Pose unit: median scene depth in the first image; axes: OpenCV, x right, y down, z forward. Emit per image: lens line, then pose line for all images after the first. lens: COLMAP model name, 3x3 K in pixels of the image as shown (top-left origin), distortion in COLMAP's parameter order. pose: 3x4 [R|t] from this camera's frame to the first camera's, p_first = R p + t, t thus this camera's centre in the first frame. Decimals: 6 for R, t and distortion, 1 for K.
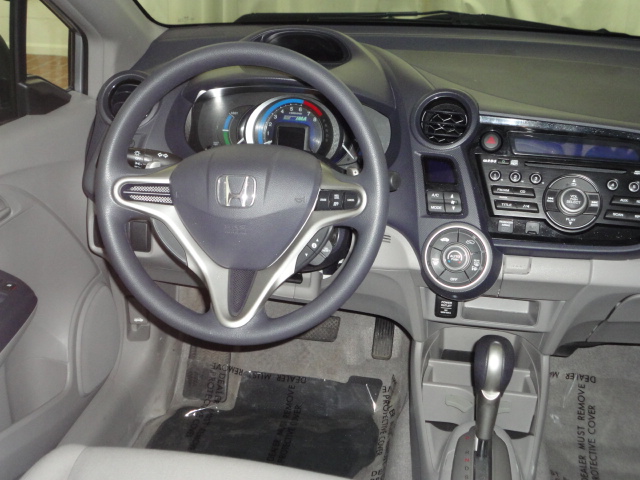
lens RADIAL K [[788.6, 0, 313.4], [0, 788.6, 237.2], [0, 0, 1]] dist [-0.014835, 0.000000]
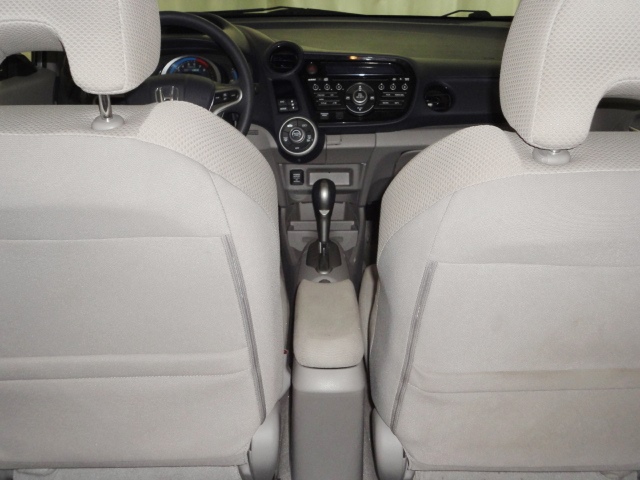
lens RADIAL K [[788.6, 0, 316.2], [0, 788.6, 238.6], [0, 0, 1]] dist [-0.014835, 0.000000]
pose [[0.982608, -0.086144, 0.164501, -0.075805], [0.094632, 0.994519, -0.044464, 0.316588], [-0.159769, 0.059257, 0.985374, -0.650501]]
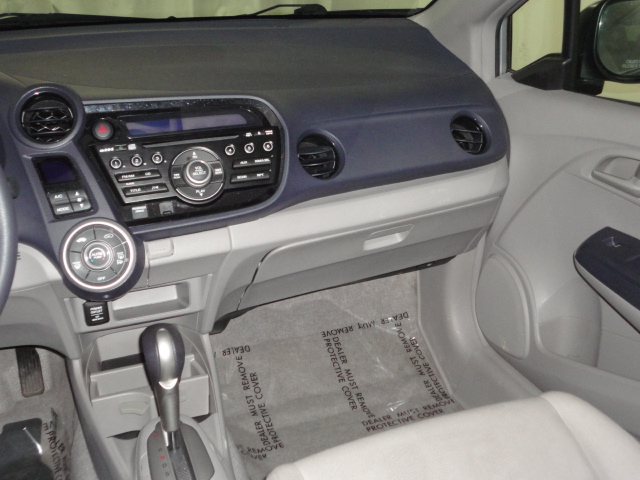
lens RADIAL K [[788.6, 0, 317.7], [0, 788.6, 237.8], [0, 0, 1]] dist [-0.014835, 0.000000]
pose [[0.848904, -0.229390, 0.476175, -0.038414], [0.240760, 0.969841, 0.037991, 0.031602], [-0.470529, 0.082394, 0.878530, 0.044994]]
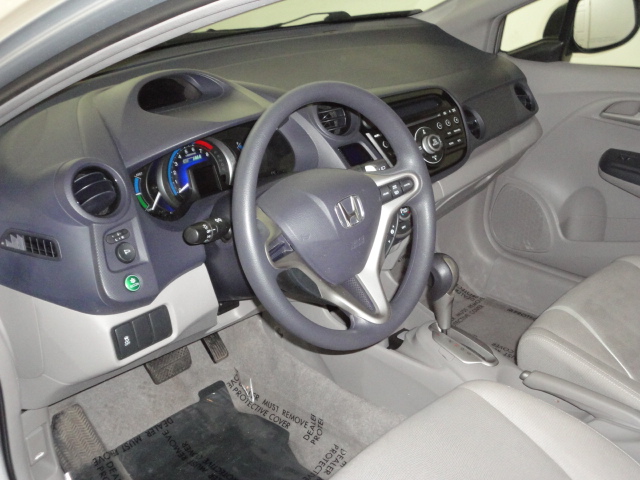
lens RADIAL K [[788.6, 0, 316.8], [0, 788.6, 238.5], [0, 0, 1]] dist [-0.014835, 0.000000]
pose [[0.532675, -0.370202, 0.761057, -0.862398], [0.363619, 0.912134, 0.189188, -0.219506], [-0.764224, 0.175959, 0.620483, 0.297800]]
